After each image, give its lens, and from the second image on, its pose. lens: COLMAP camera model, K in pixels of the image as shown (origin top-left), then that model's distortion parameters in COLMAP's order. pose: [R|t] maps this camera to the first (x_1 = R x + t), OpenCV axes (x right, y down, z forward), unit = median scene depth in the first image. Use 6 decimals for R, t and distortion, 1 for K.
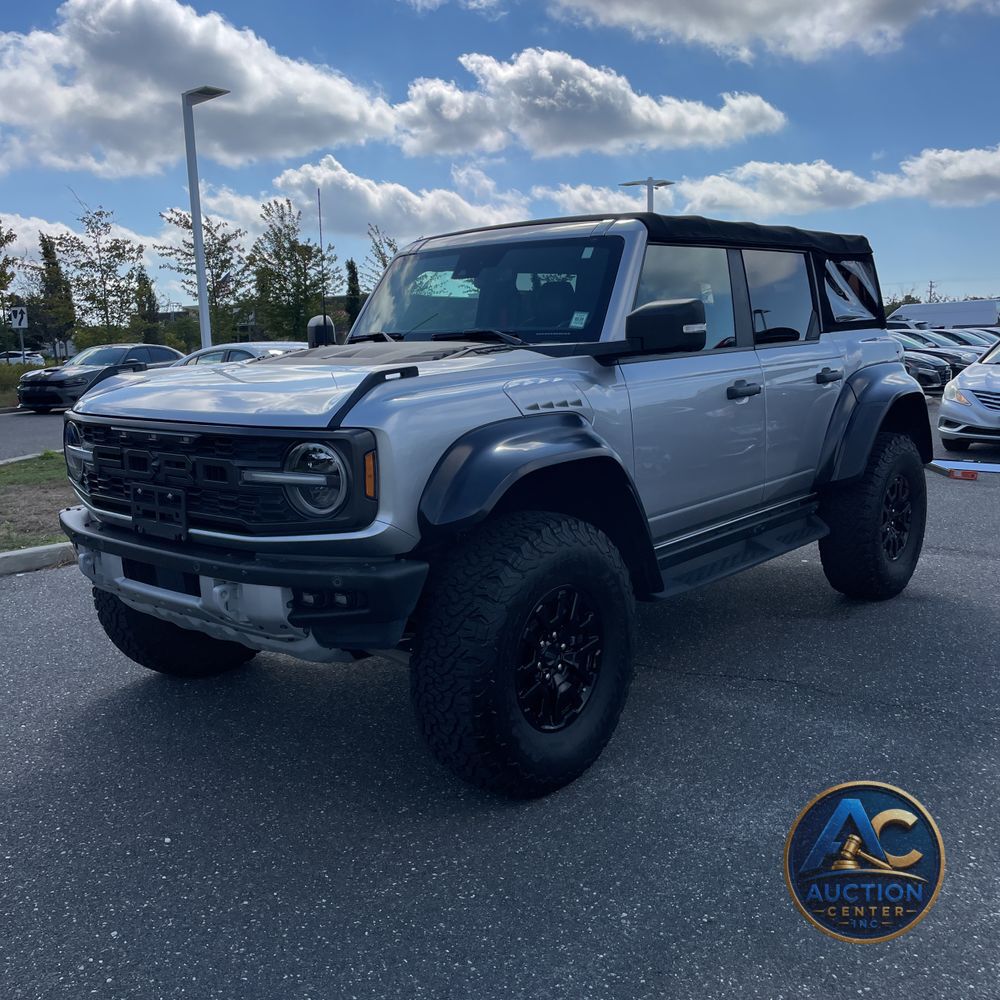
lens RADIAL K [[1026.2, 0, 474.5], [0, 1026.2, 522.7], [0, 0, 1]] dist [0.050264, 0.000000]
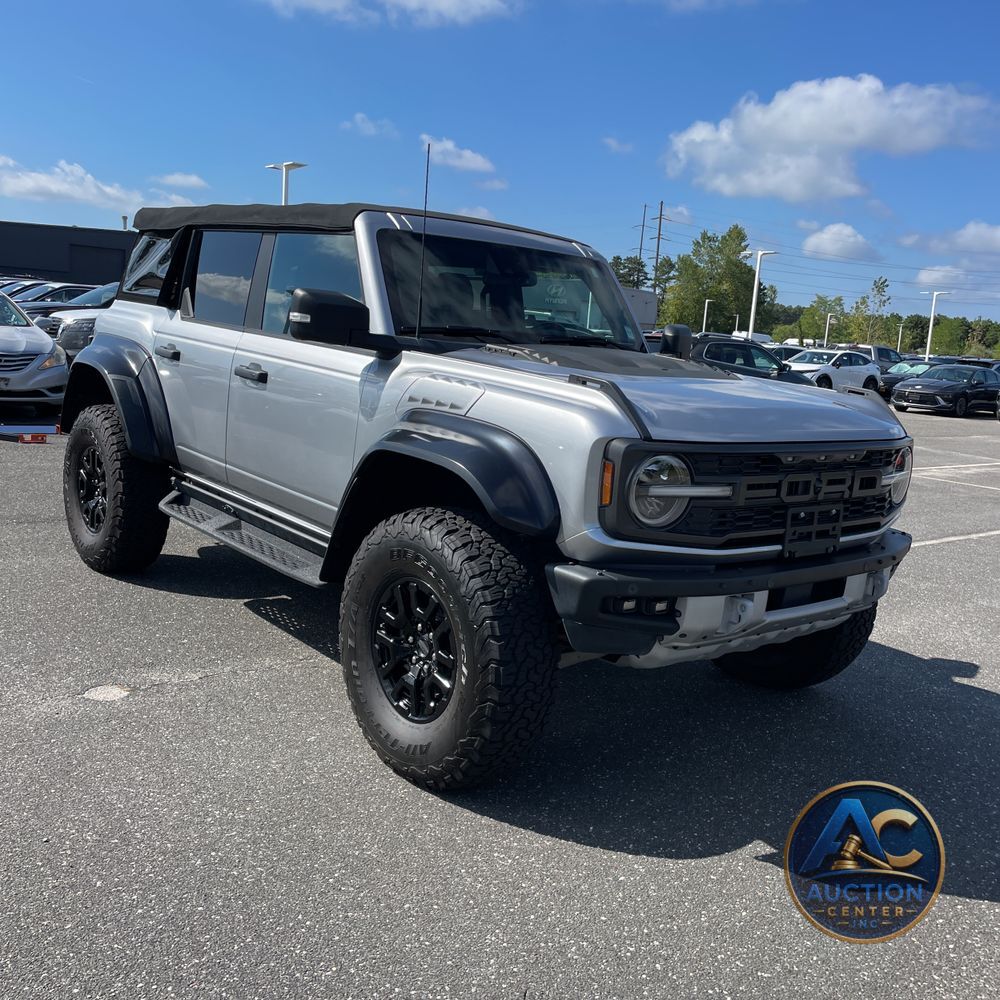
lens RADIAL K [[1026.2, 0, 501.2], [0, 1026.2, 491.4], [0, 0, 1]] dist [0.050264, 0.000000]
pose [[0.124595, -0.126411, 0.984122, -1.373753], [0.086123, 0.989485, 0.116196, -0.199243], [-0.988463, 0.070278, 0.134172, 1.189190]]
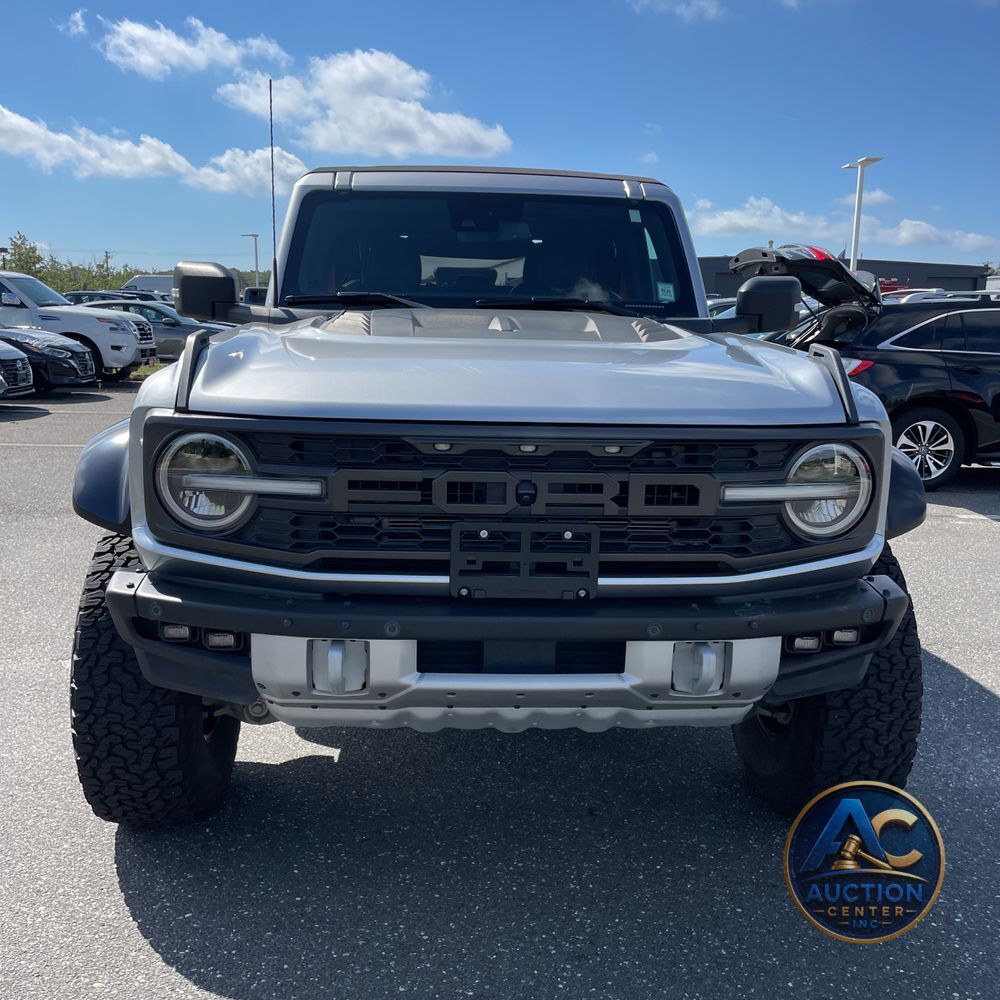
lens RADIAL K [[1005.0, 0, 499.7], [0, 1005.0, 493.8], [0, 0, 1]] dist [0.036426, 0.000000]
pose [[0.710844, -0.090049, 0.697561, -0.778950], [0.084308, 0.995529, 0.042601, -0.084774], [-0.698278, 0.028527, 0.715258, 0.560662]]
